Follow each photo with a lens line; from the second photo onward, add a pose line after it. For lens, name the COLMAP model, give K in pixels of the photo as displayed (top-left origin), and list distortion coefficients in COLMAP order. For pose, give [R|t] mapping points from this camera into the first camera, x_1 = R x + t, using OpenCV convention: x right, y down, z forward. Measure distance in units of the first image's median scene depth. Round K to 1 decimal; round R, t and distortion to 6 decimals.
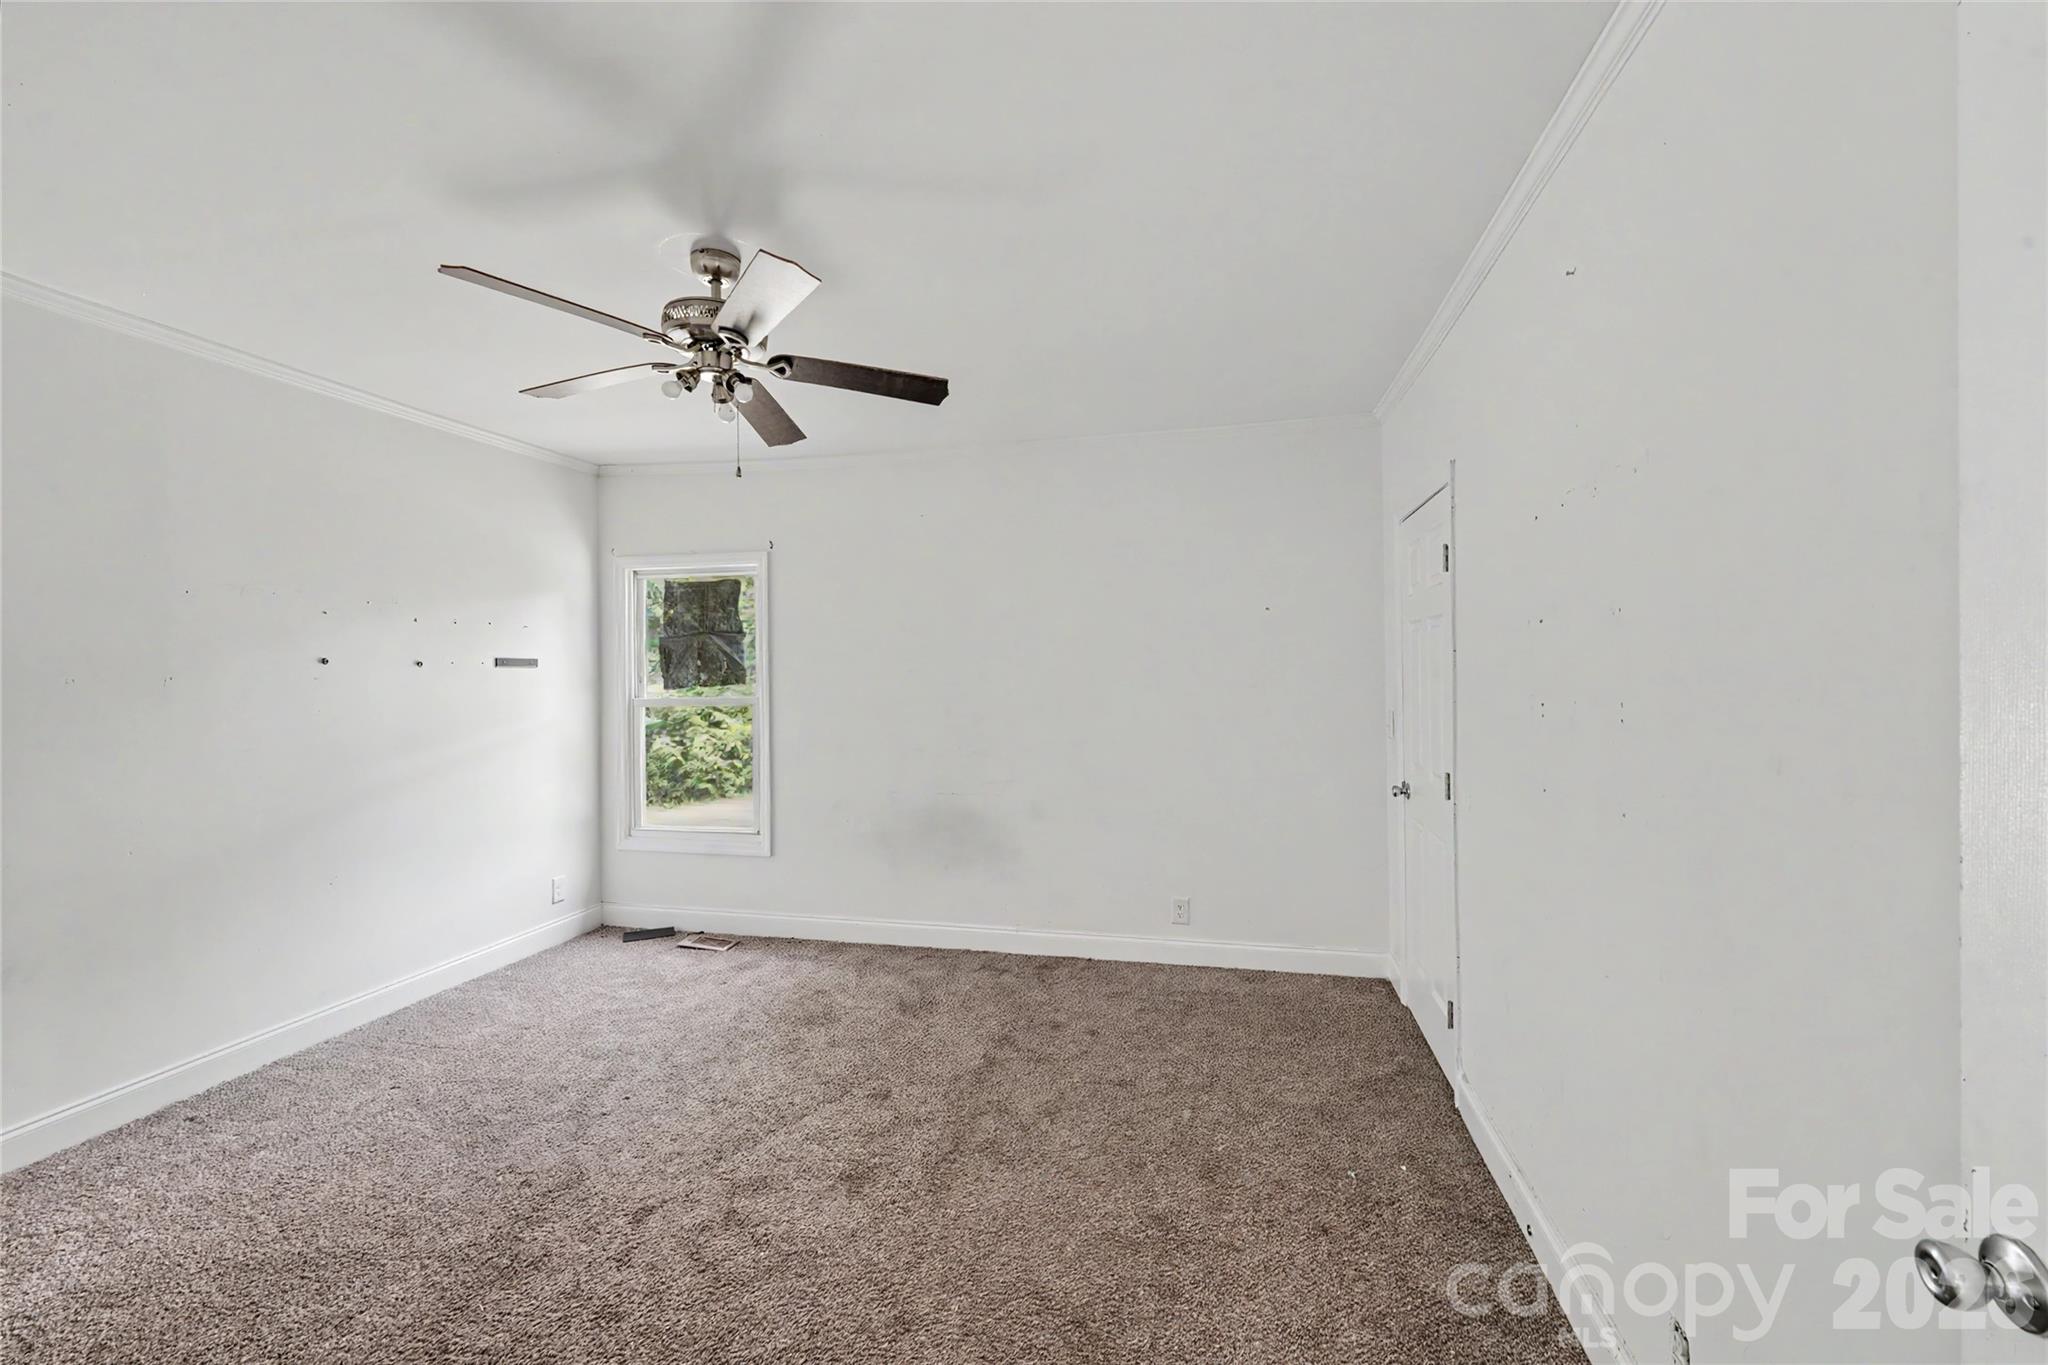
lens RADIAL K [[846.4, 0, 1010.7], [0, 846.4, 673.0], [0, 0, 1]] dist [0.000567, -0.000221]
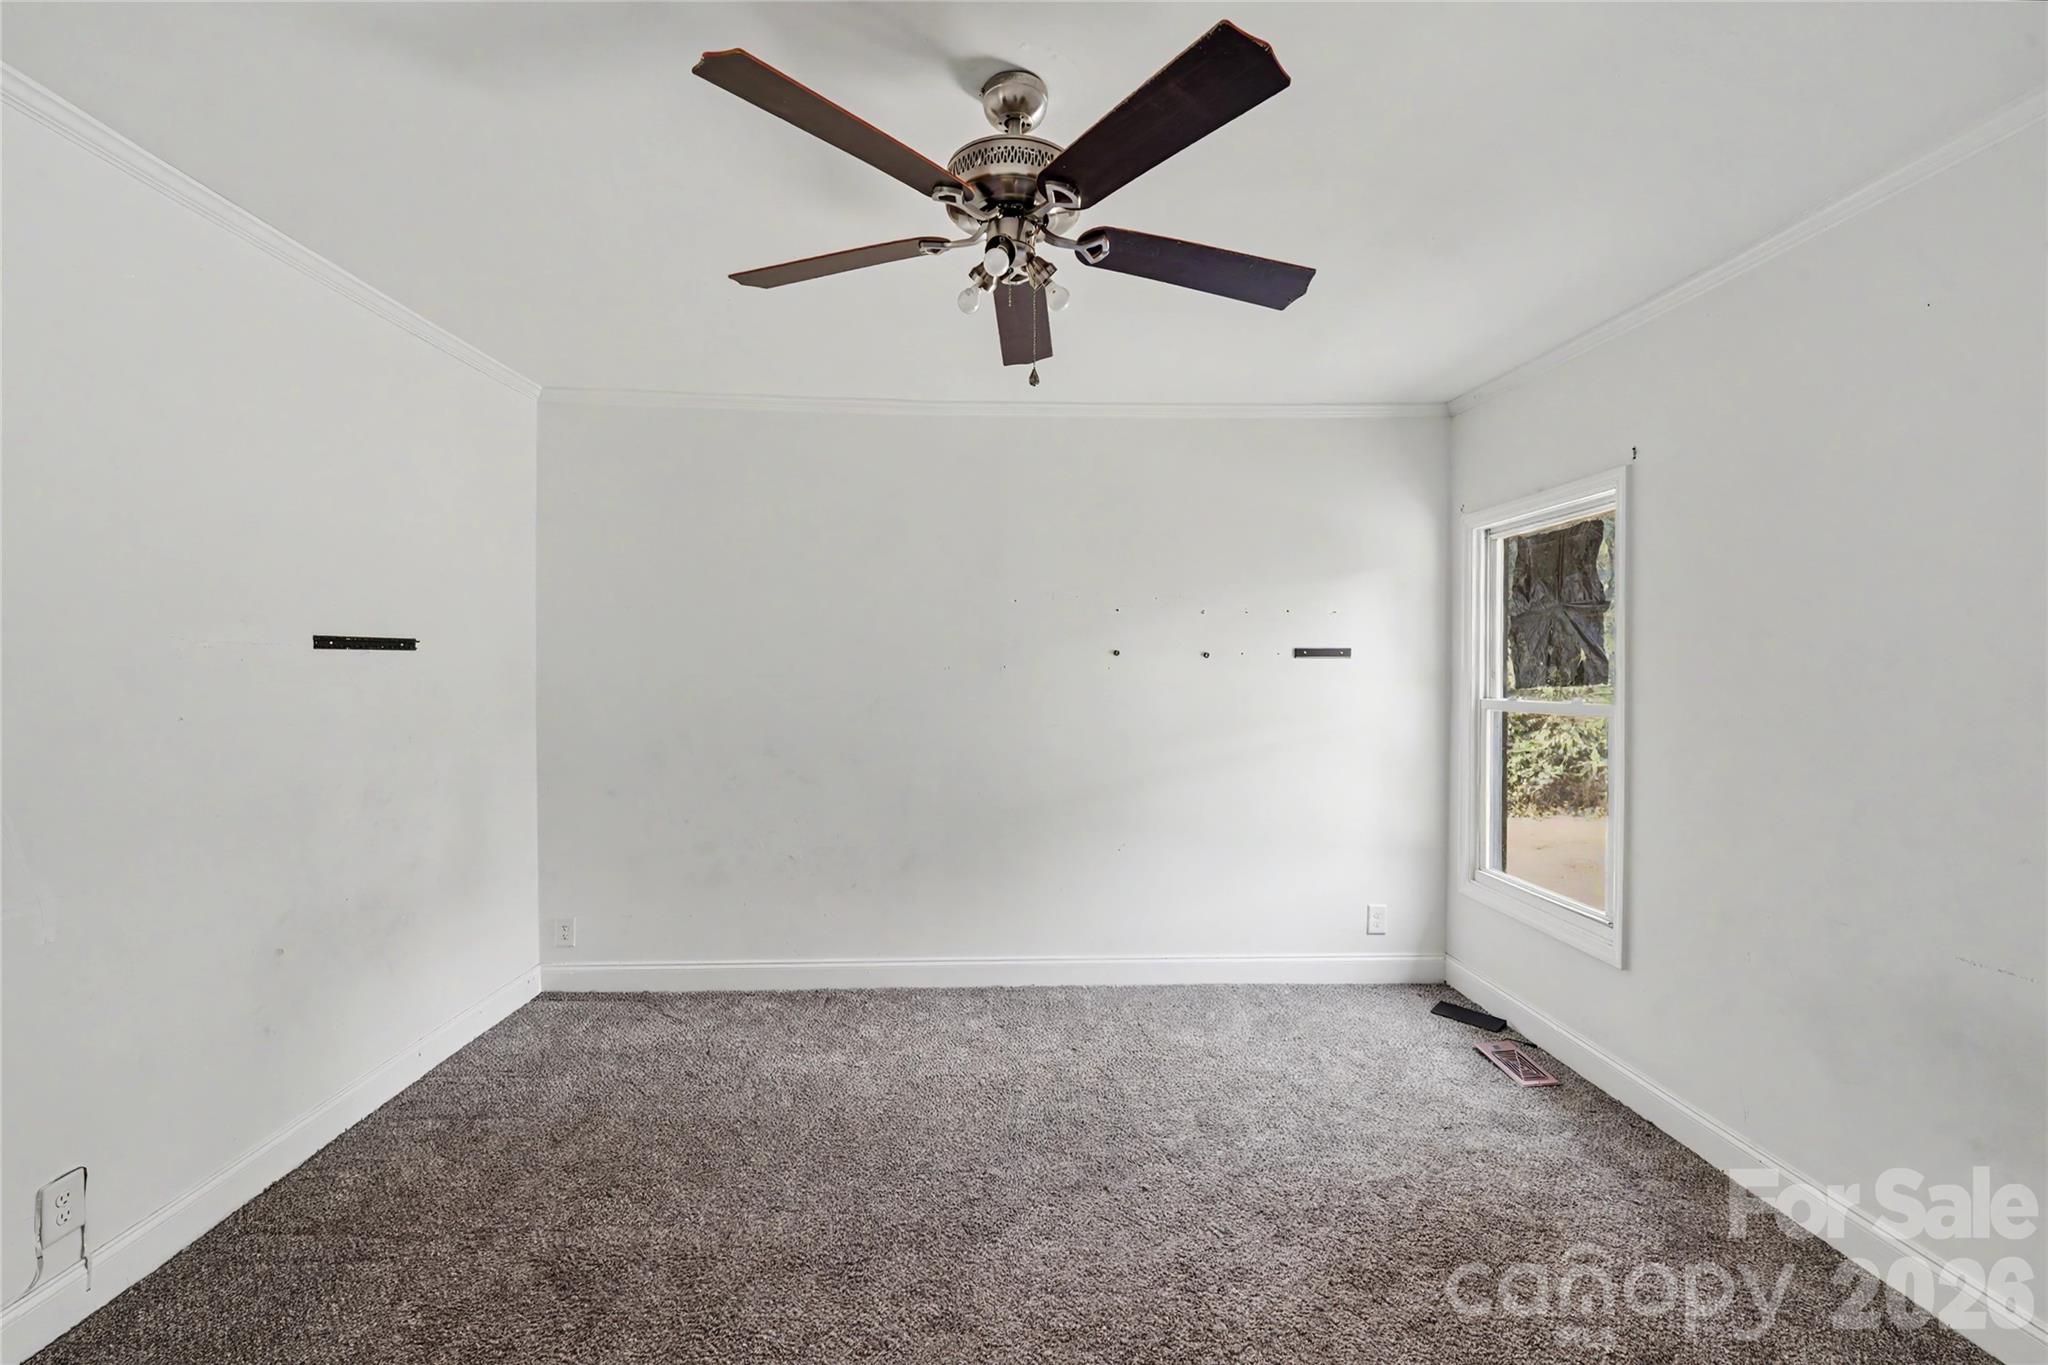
lens RADIAL K [[846.4, 0, 1010.7], [0, 846.4, 673.0], [0, 0, 1]] dist [0.000567, -0.000221]
pose [[0.263049, 0.017419, -0.964625, 0.179542], [-0.004416, 0.999848, 0.016851, -0.004182], [0.964772, -0.000173, 0.263086, 0.411956]]
